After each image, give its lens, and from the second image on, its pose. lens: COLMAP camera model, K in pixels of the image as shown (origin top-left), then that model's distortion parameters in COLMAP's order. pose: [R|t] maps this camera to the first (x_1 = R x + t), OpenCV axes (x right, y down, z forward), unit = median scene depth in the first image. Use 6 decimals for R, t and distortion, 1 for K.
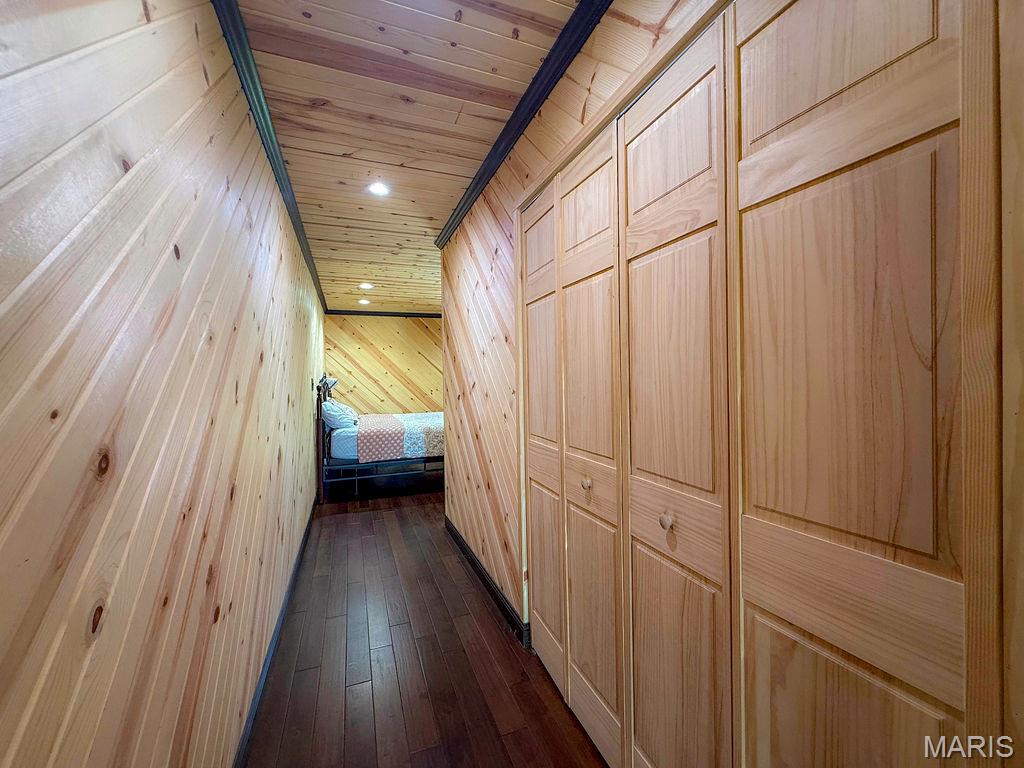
lens RADIAL K [[413.1, 0, 513.8], [0, 413.1, 380.8], [0, 0, 1]] dist [0.001047, -0.000607]
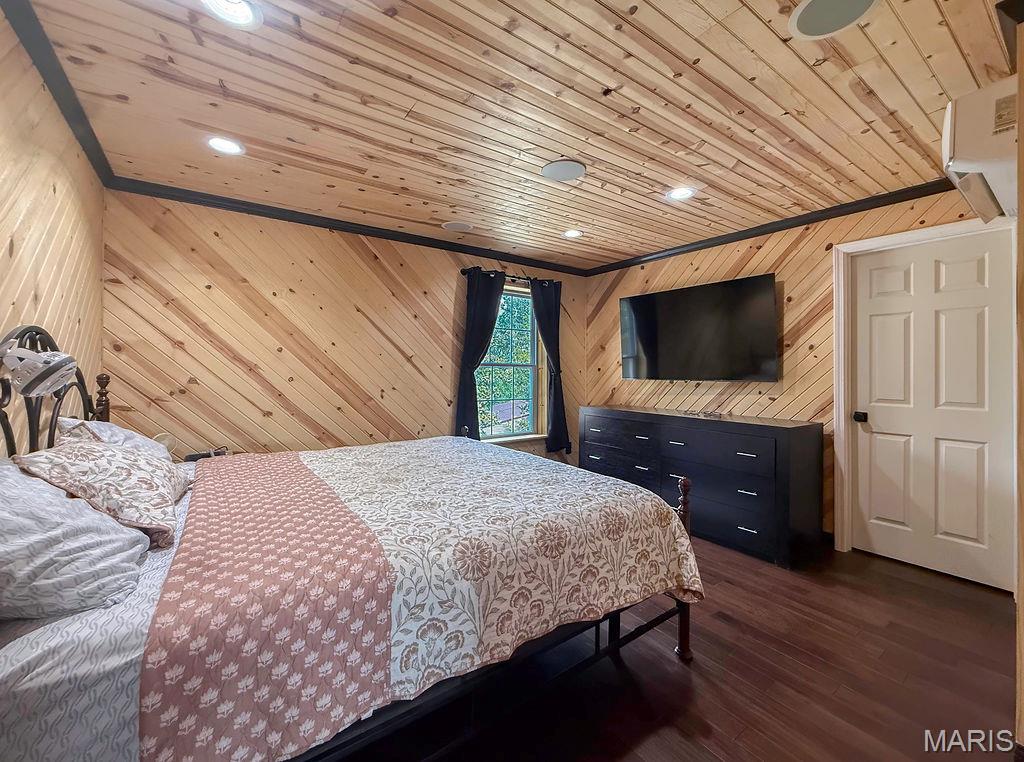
lens RADIAL K [[413.1, 0, 523.9], [0, 413.1, 361.4], [0, 0, 1]] dist [0.001047, -0.000607]
pose [[0.963681, 0.022853, 0.266076, -0.274825], [-0.017170, 0.999572, -0.023666, -0.000641], [-0.266503, 0.018238, 0.963661, 0.798089]]
